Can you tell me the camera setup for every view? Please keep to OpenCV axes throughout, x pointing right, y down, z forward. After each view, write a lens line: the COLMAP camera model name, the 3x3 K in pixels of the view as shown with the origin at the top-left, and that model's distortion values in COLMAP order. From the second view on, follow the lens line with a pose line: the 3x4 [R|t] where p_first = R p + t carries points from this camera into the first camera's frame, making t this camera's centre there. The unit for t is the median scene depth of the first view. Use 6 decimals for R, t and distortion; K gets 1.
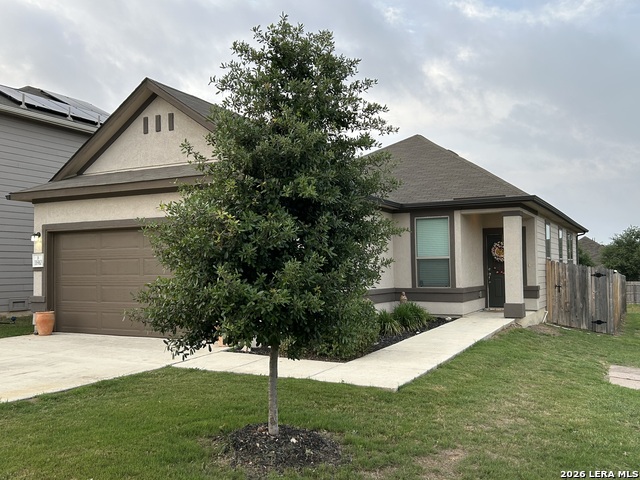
lens RADIAL K [[575.8, 0, 320.0], [0, 575.8, 240.0], [0, 0, 1]] dist [0.038769, -0.002814]
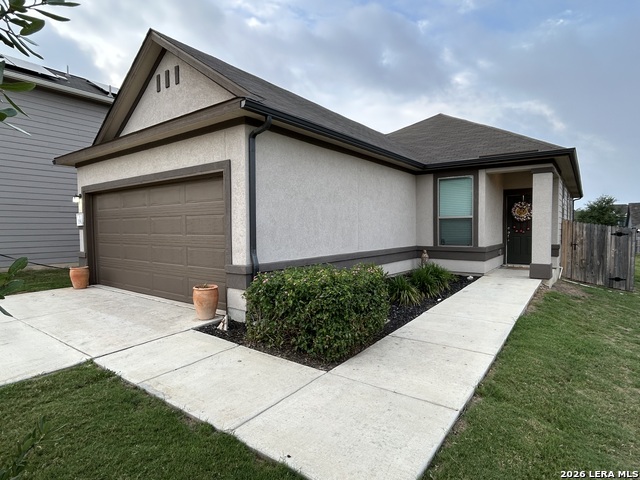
lens RADIAL K [[353.2, 0, 320.0], [0, 353.2, 240.0], [0, 0, 1]] dist [-0.011322, 0.000253]
pose [[0.988509, 0.007833, -0.150958, 0.056738], [0.005493, 0.996136, 0.087652, 0.015886], [0.151061, -0.087474, 0.984647, 0.365849]]
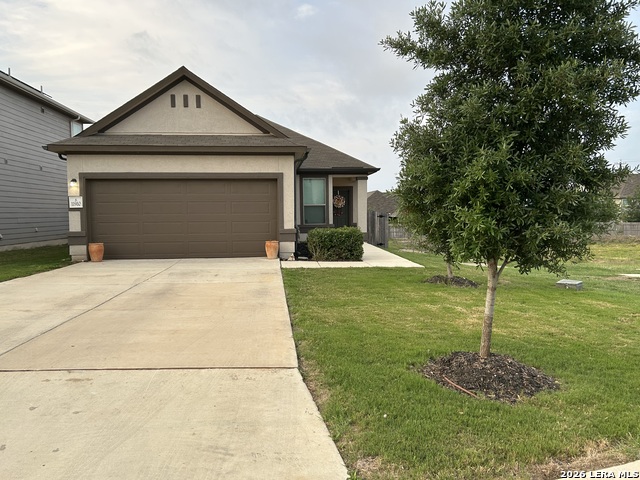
lens RADIAL K [[508.4, 0, 320.0], [0, 508.4, 240.0], [0, 0, 1]] dist [0.006697, -0.001787]
pose [[0.831306, -0.026062, 0.555203, -0.580736], [-0.026276, 0.995941, 0.086093, 0.007840], [-0.555193, -0.086158, 0.827247, -0.147788]]
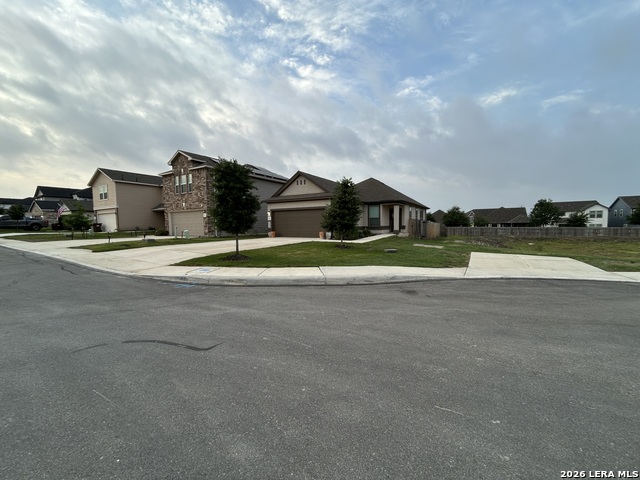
lens RADIAL K [[261.0, 0, 320.0], [0, 261.0, 240.0], [0, 0, 1]] dist [0.000090, -0.000002]
pose [[0.999318, -0.002282, -0.036855, -0.078249], [0.006280, 0.994051, 0.108731, -0.008110], [0.036388, -0.108888, 0.993388, -0.637210]]
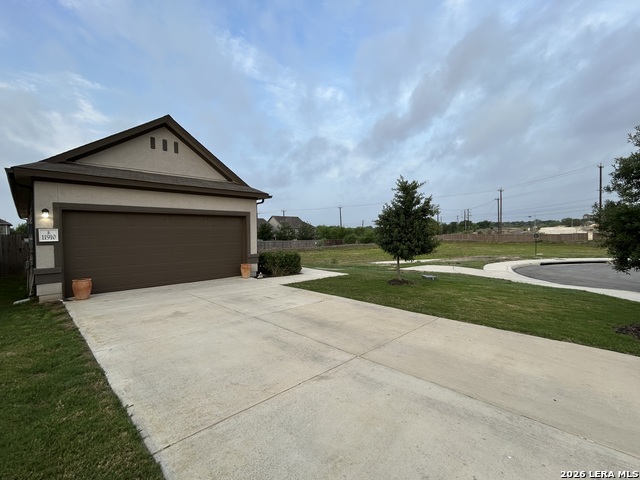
lens RADIAL K [[289.1, 0, 320.0], [0, 289.1, 240.0], [0, 0, 1]] dist [0.000071, 0.000394]
pose [[0.295445, -0.016013, 0.955226, -0.754967], [-0.037950, 0.998874, 0.028482, 0.008530], [-0.954606, -0.044666, 0.294504, 0.319918]]
